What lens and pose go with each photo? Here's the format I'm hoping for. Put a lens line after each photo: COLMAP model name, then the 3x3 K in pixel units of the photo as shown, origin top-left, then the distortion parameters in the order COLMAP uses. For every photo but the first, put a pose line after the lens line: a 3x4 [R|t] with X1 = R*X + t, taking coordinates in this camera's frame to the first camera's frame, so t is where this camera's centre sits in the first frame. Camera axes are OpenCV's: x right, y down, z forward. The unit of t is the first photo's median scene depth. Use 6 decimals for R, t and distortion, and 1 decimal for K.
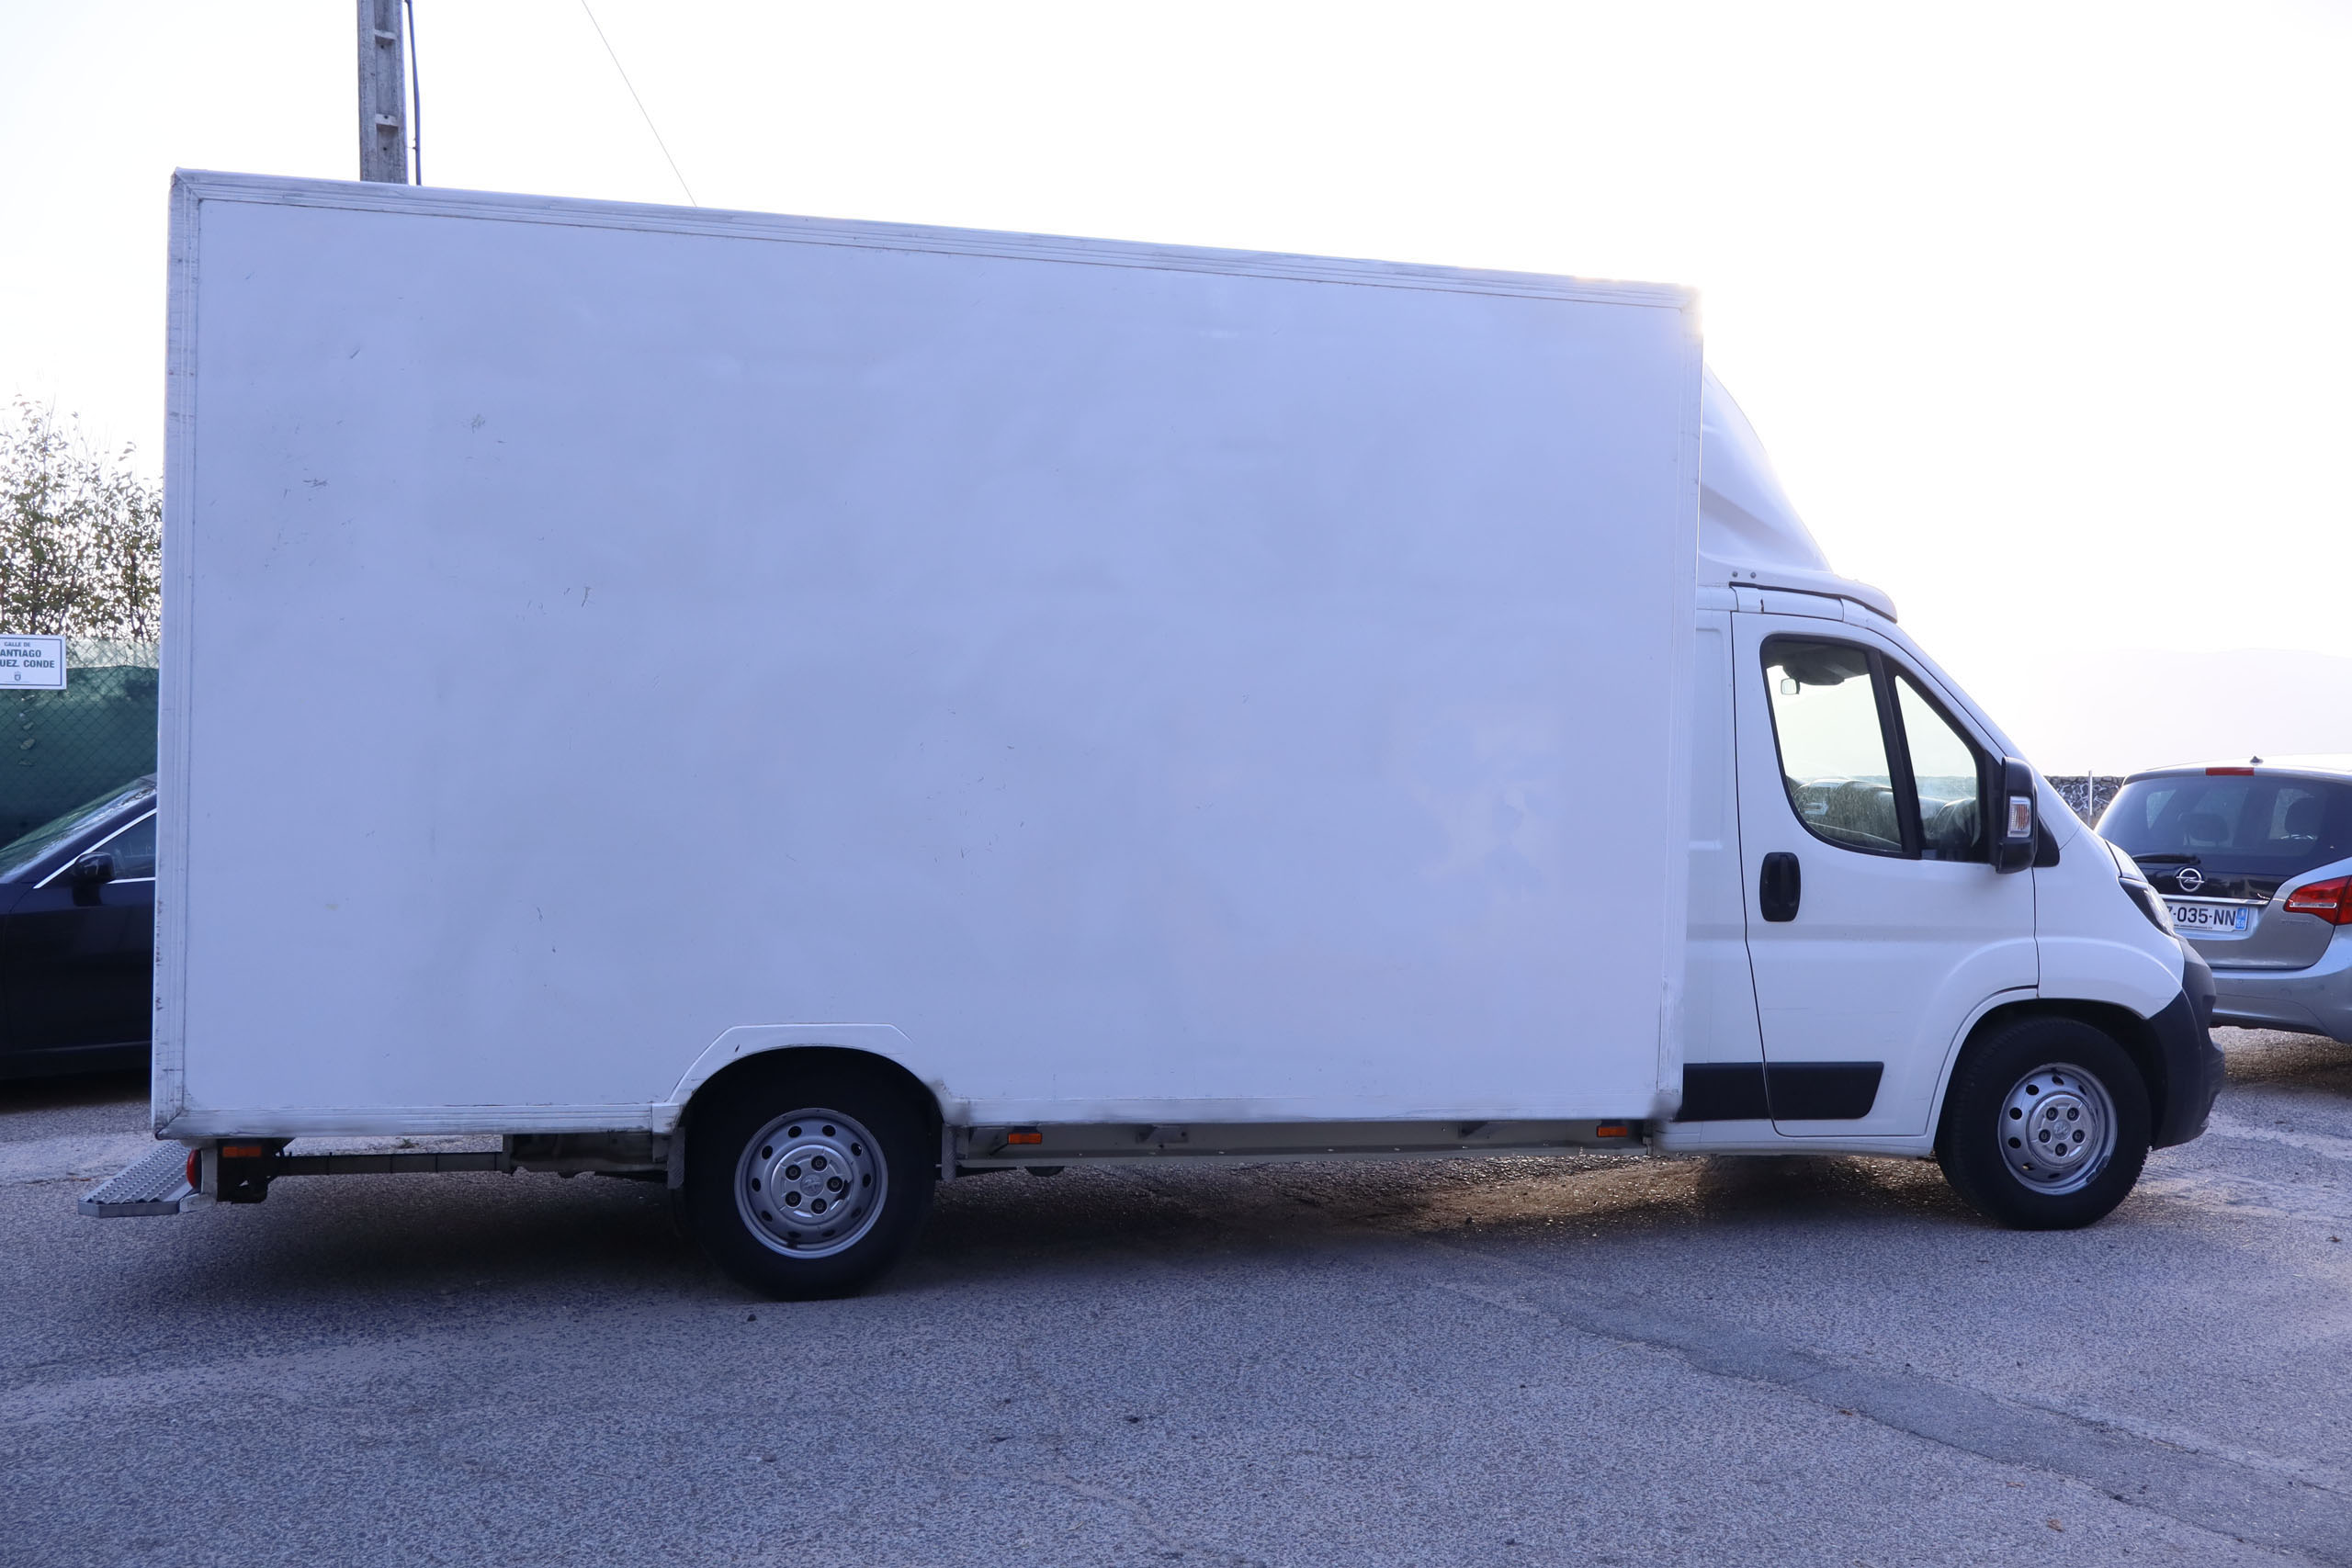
lens RADIAL K [[1922.2, 0, 1176.0], [0, 1922.2, 784.0], [0, 0, 1]] dist [0.001746, -0.001017]
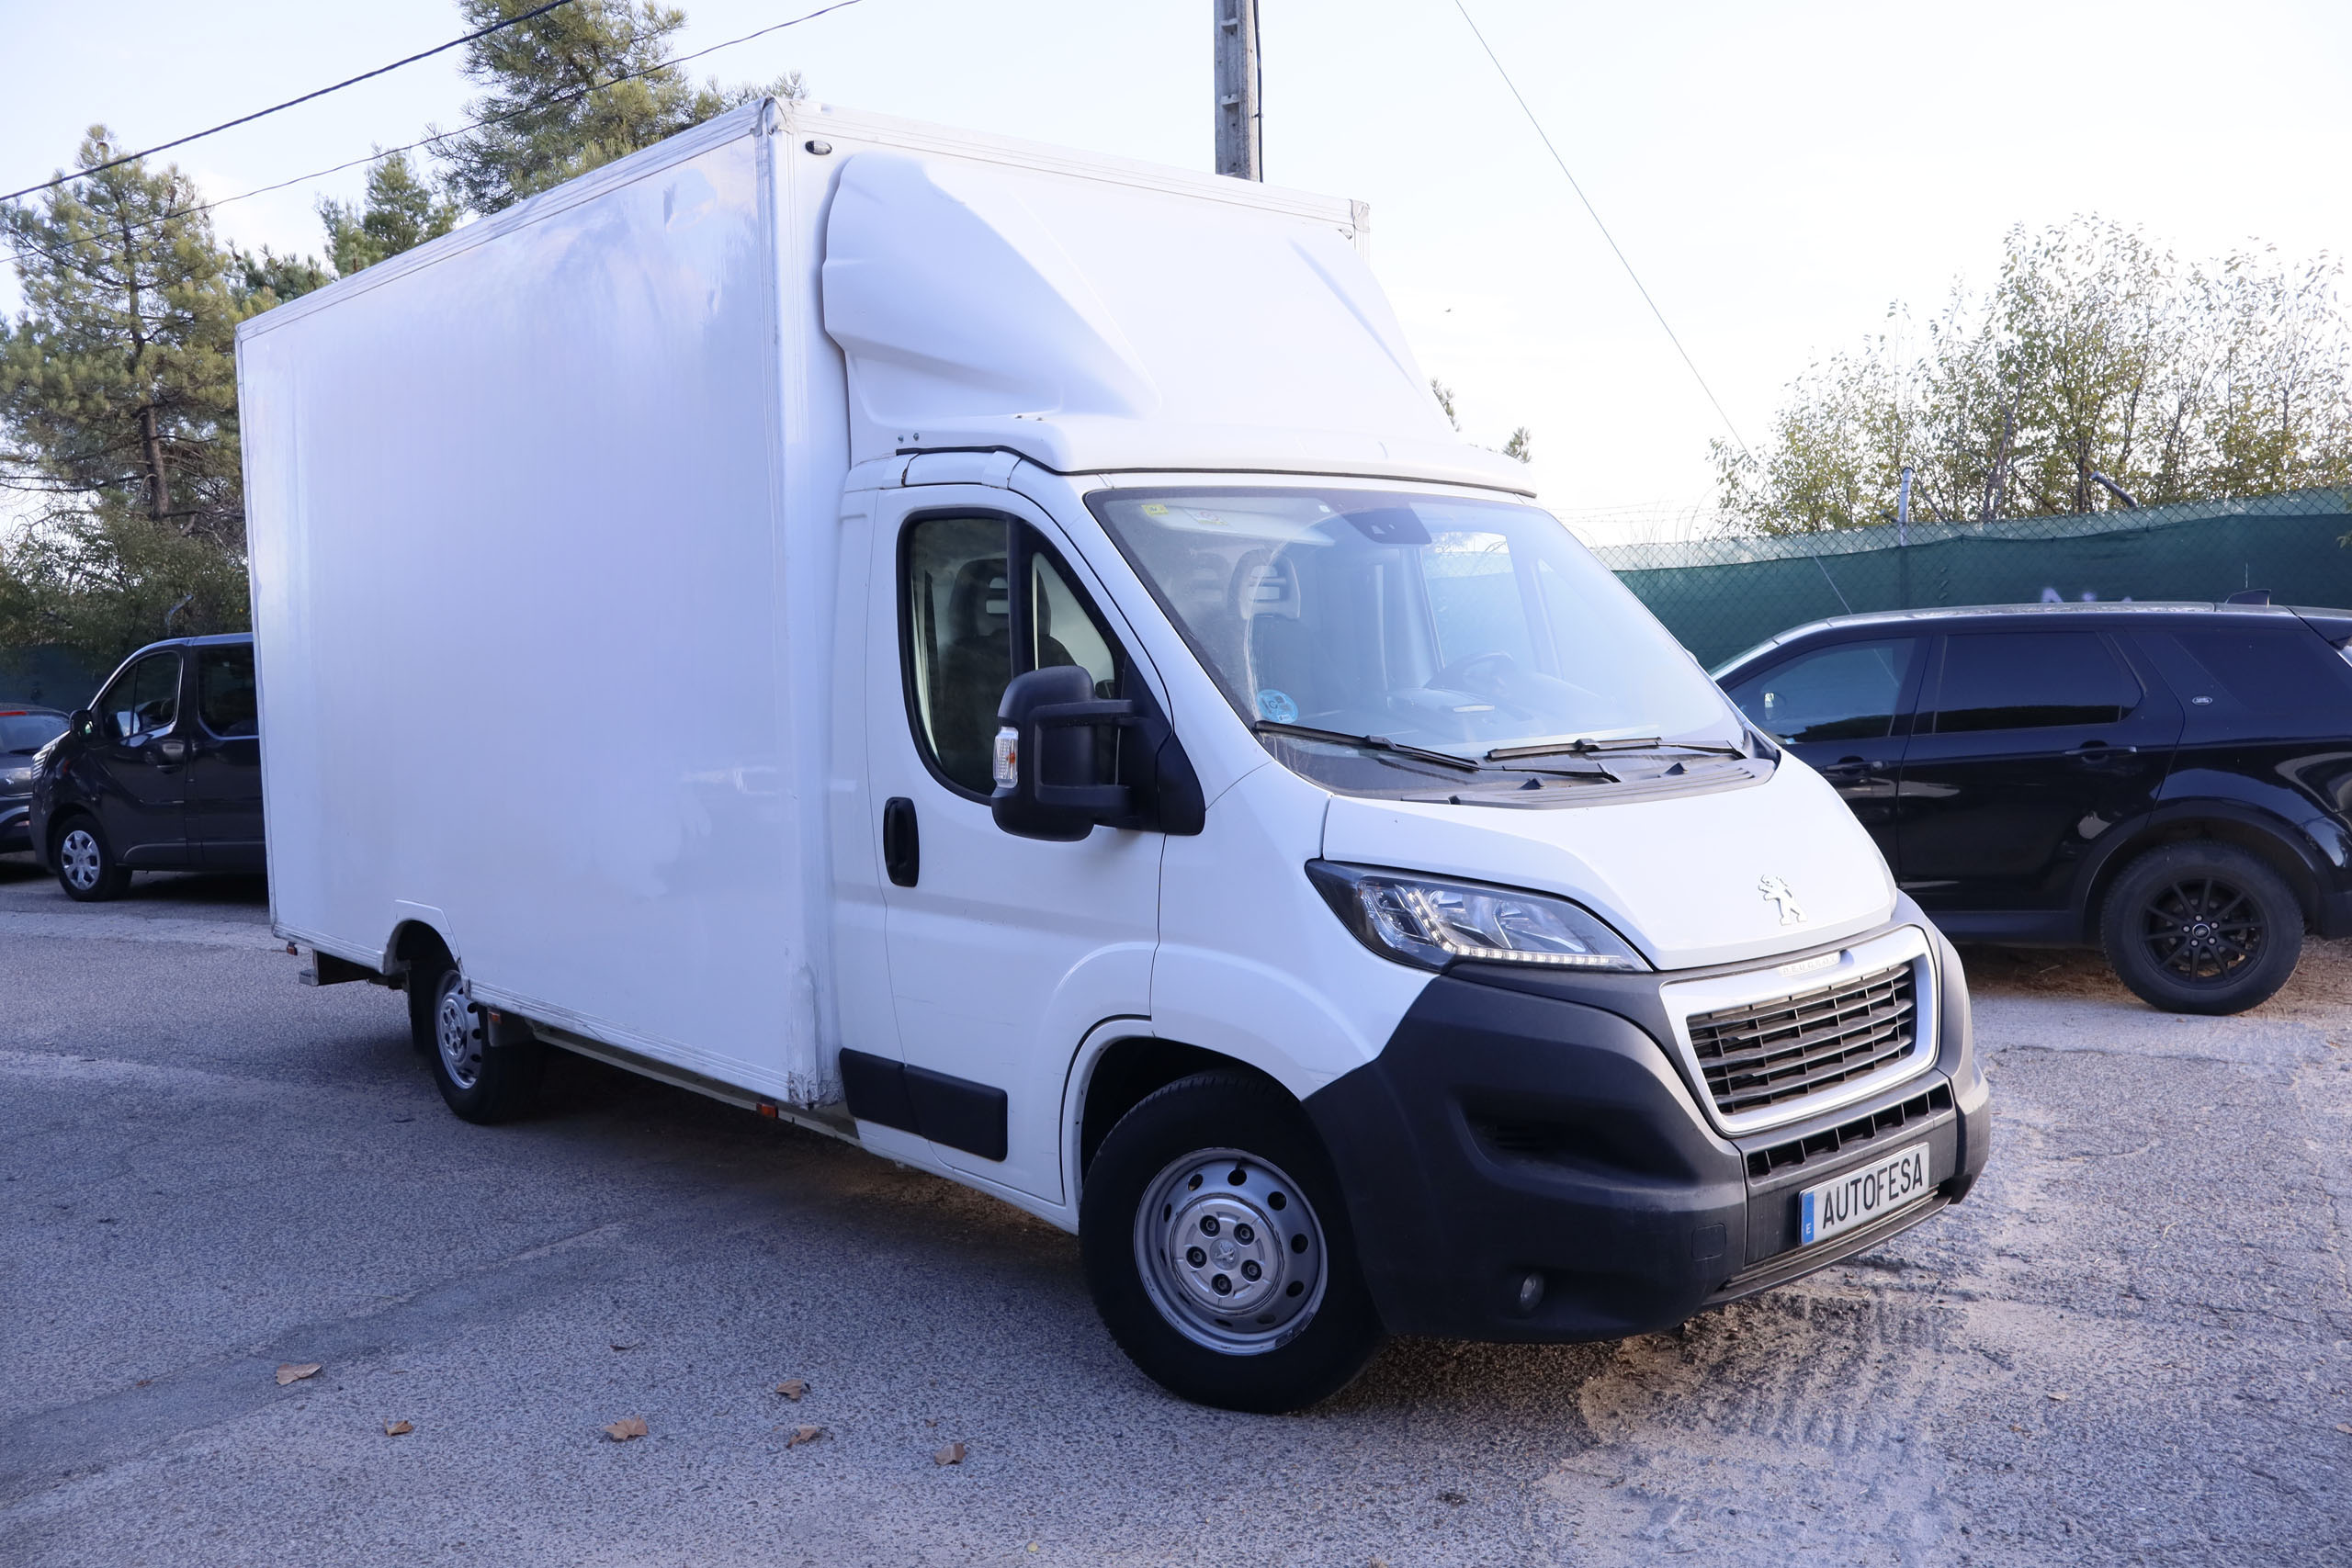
lens RADIAL K [[1922.2, 0, 1176.0], [0, 1922.2, 784.0], [0, 0, 1]] dist [0.001746, -0.001017]
pose [[0.483604, 0.032874, -0.874669, 1.016511], [0.031546, 0.997991, 0.054951, -0.008526], [0.874718, -0.054167, 0.481595, 0.704285]]
